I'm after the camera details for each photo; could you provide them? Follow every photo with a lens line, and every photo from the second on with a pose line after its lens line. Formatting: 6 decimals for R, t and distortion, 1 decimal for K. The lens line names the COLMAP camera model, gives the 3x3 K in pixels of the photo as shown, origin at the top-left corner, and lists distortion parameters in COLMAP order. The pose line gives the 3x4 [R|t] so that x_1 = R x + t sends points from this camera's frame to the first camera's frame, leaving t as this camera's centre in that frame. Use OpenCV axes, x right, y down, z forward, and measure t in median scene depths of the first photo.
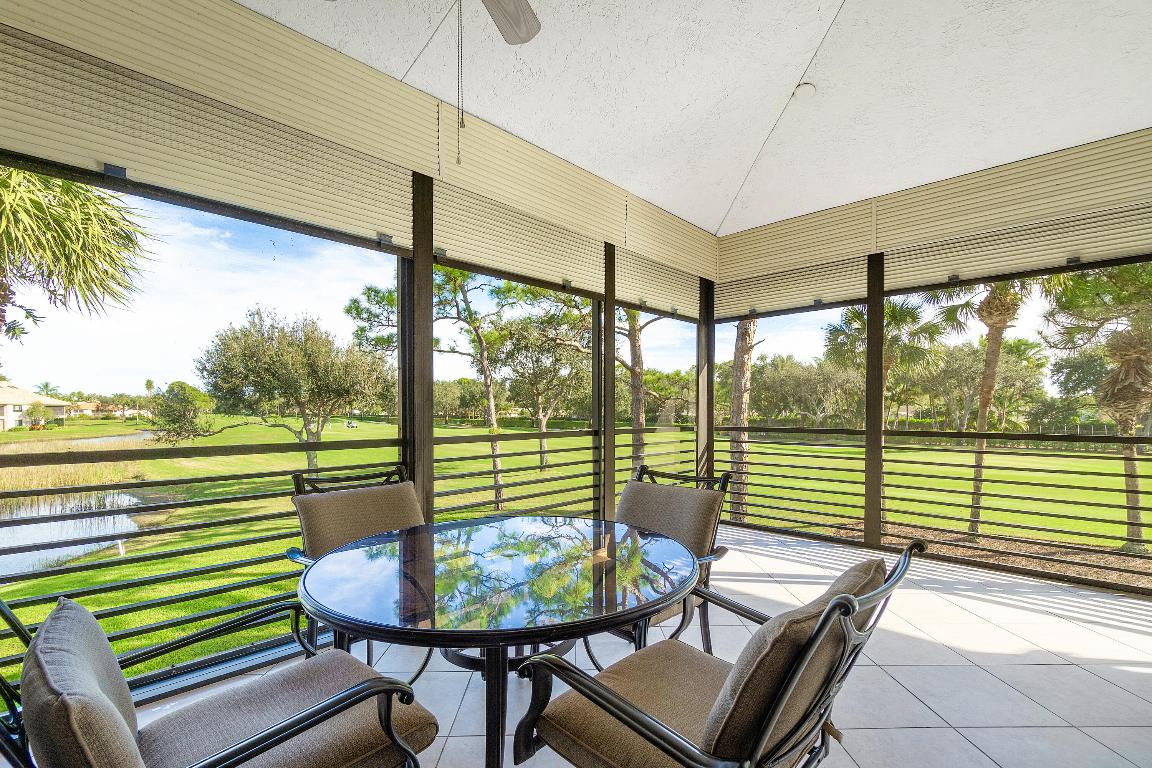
lens RADIAL K [[514.7, 0, 578.1], [0, 514.7, 406.9], [0, 0, 1]] dist [-0.000343, -0.000483]
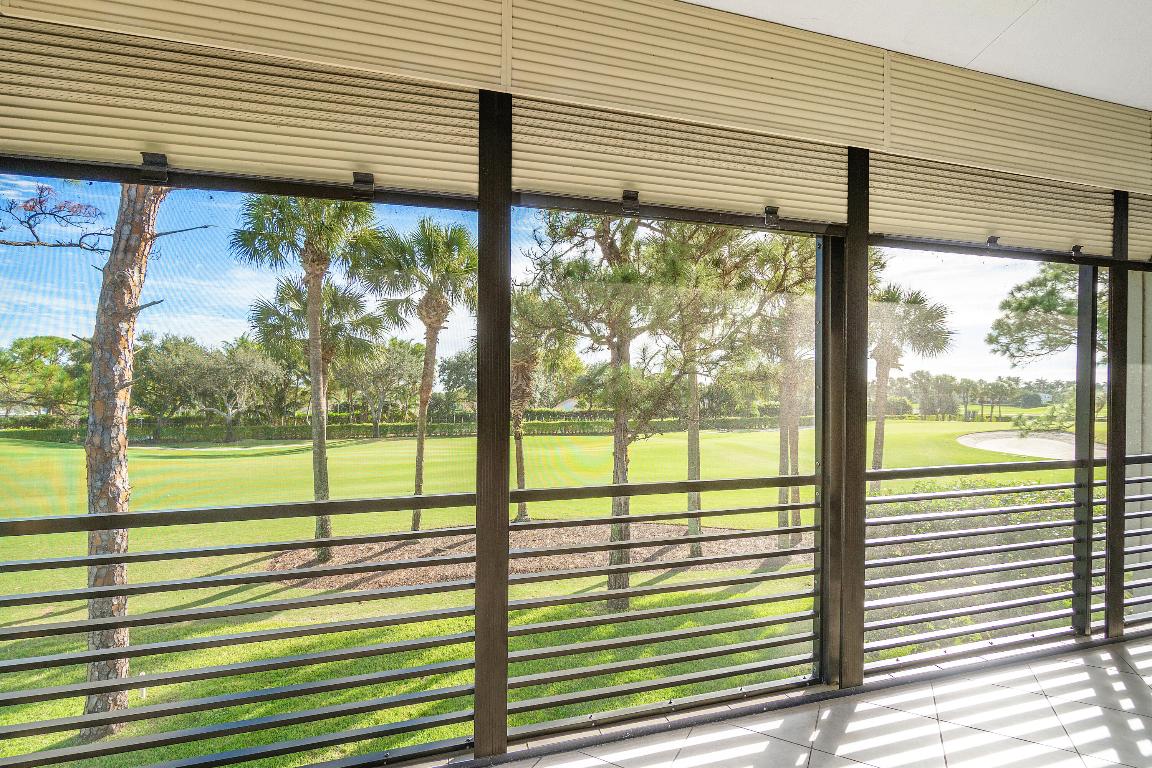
lens RADIAL K [[514.7, 0, 578.1], [0, 514.7, 406.9], [0, 0, 1]] dist [-0.000343, -0.000483]
pose [[0.503781, -0.016999, 0.863664, 0.032489], [0.003437, 0.999838, 0.017674, -0.006080], [-0.863825, -0.005935, 0.503758, 0.103169]]
